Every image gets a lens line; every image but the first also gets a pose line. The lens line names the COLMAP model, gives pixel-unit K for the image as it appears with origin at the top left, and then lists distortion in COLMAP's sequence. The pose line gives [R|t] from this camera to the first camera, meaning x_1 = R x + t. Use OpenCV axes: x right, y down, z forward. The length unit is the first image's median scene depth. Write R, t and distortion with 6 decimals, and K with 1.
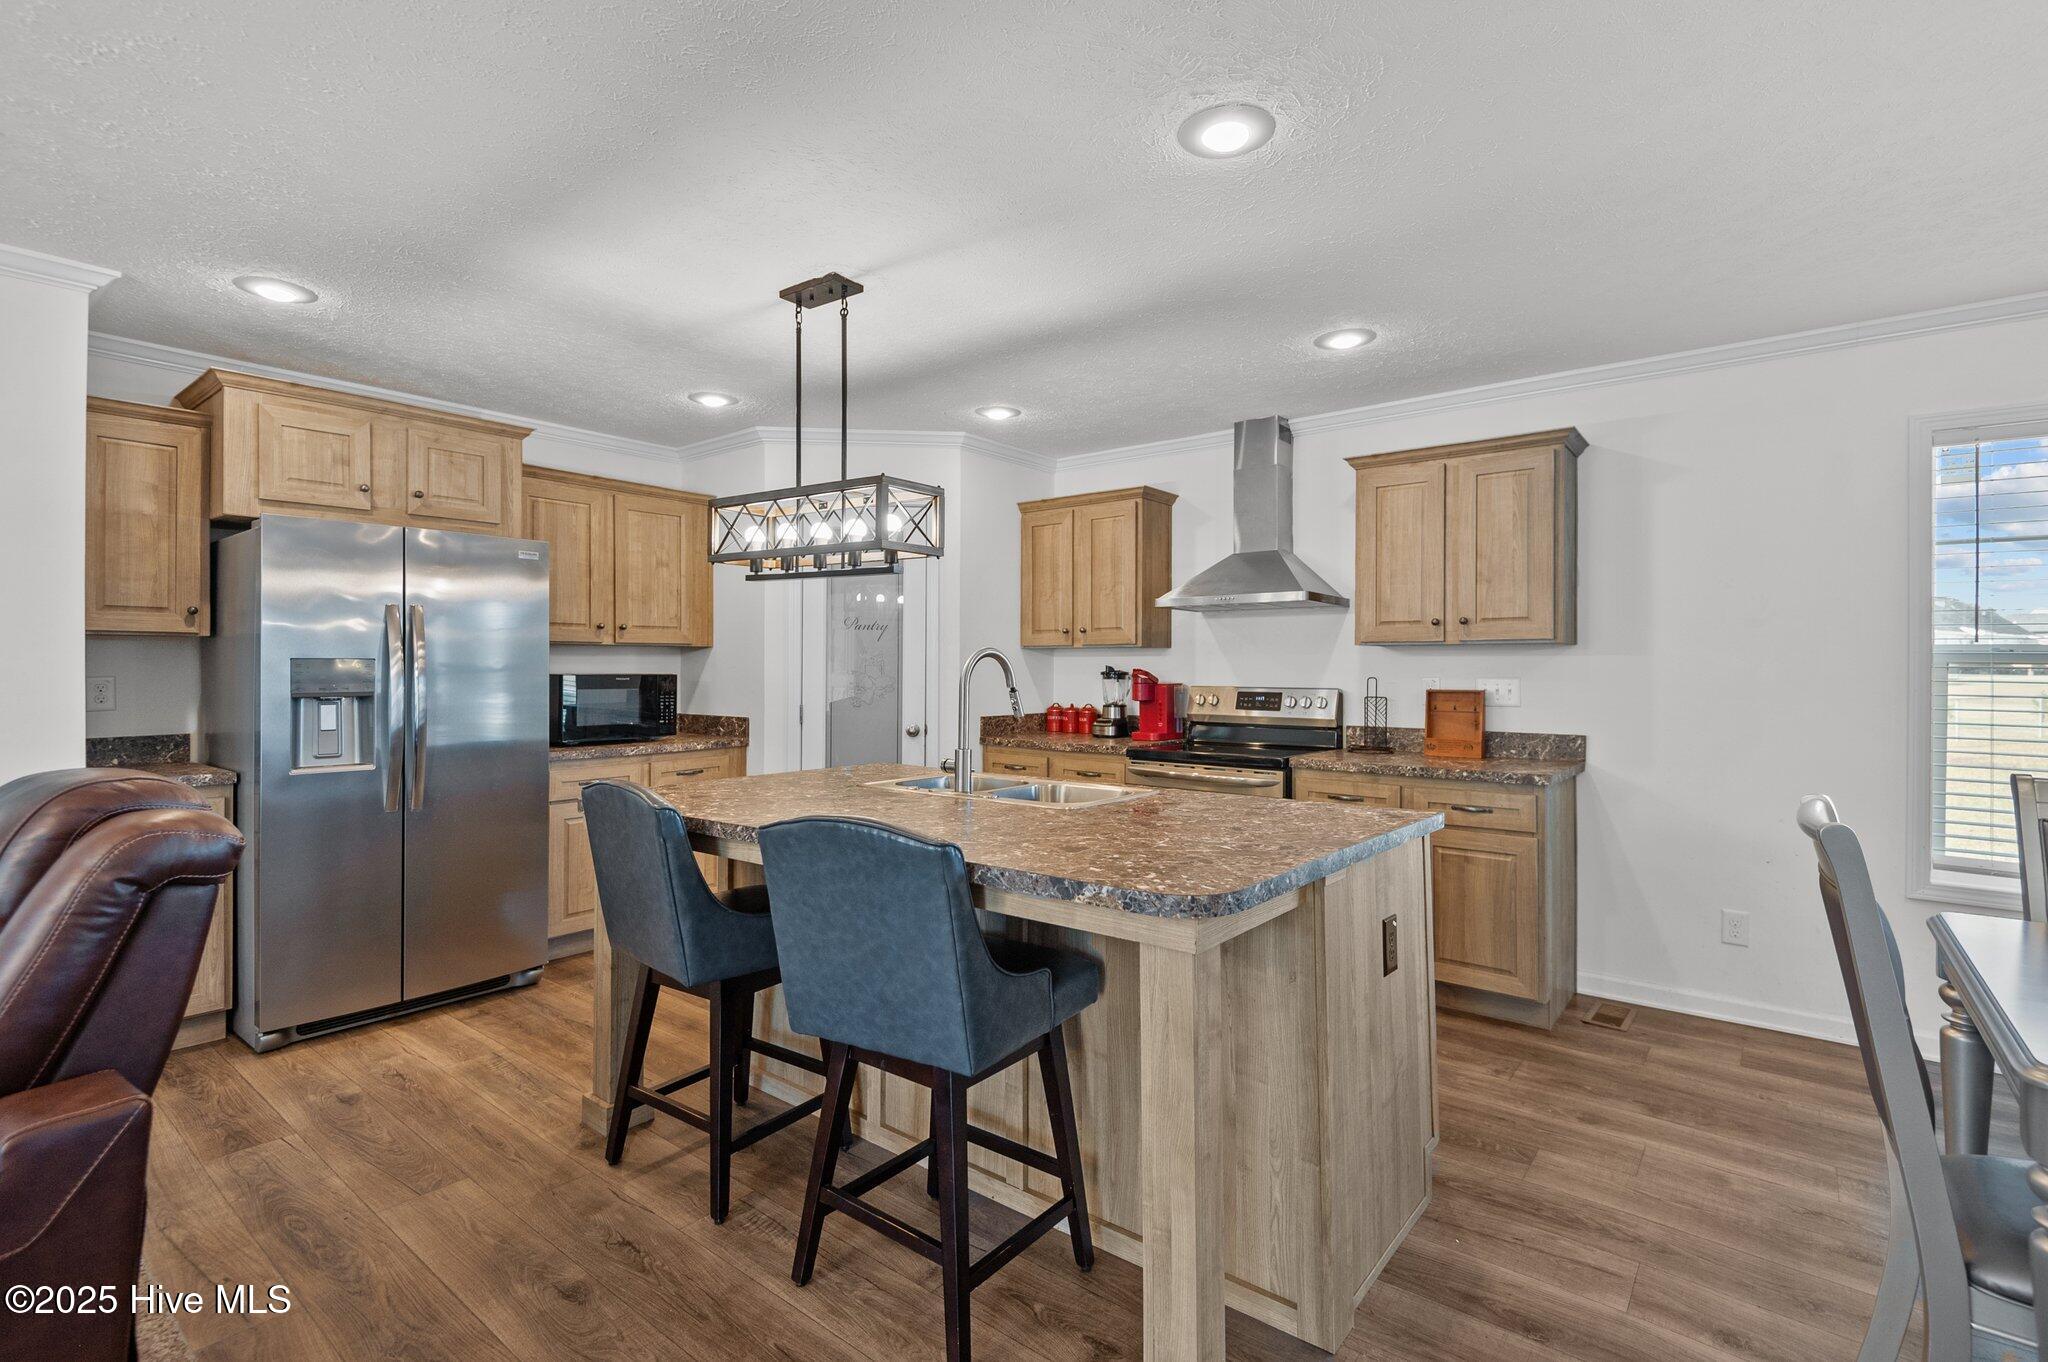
lens RADIAL K [[951.8, 0, 1024.0], [0, 951.8, 681.0], [0, 0, 1]] dist [0.000757, 0.000039]
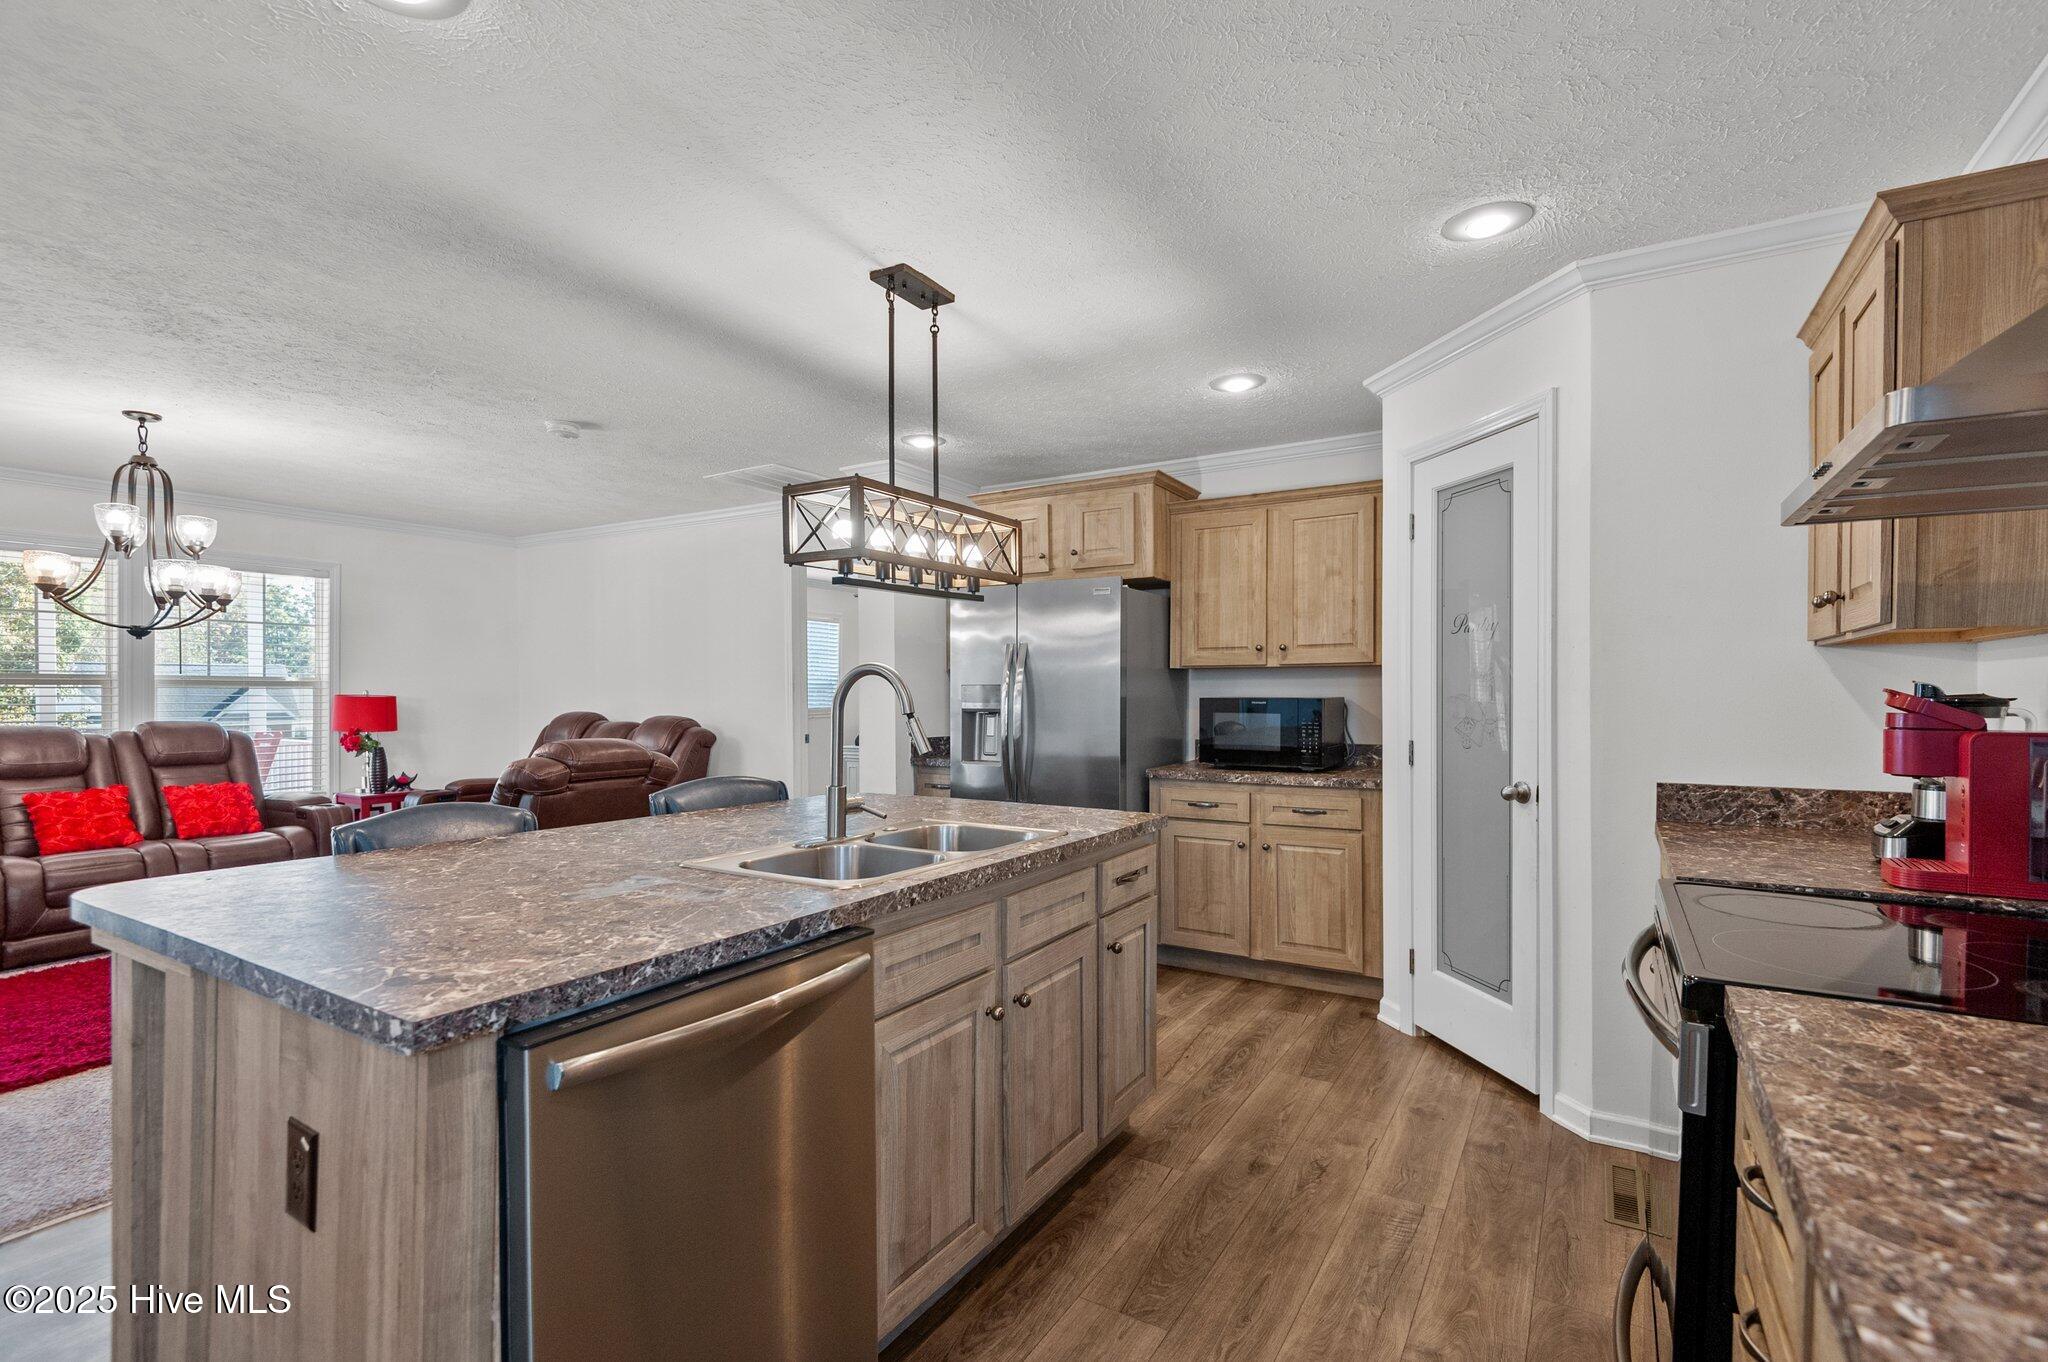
lens RADIAL K [[911.1, 0, 1024.0], [0, 911.1, 681.0], [0, 0, 1]] dist [0.000515, 0.000013]
pose [[0.114105, -0.016016, -0.993340, 0.510744], [-0.020619, 0.999616, -0.018486, -0.001418], [0.993255, 0.022591, 0.113731, 0.745579]]
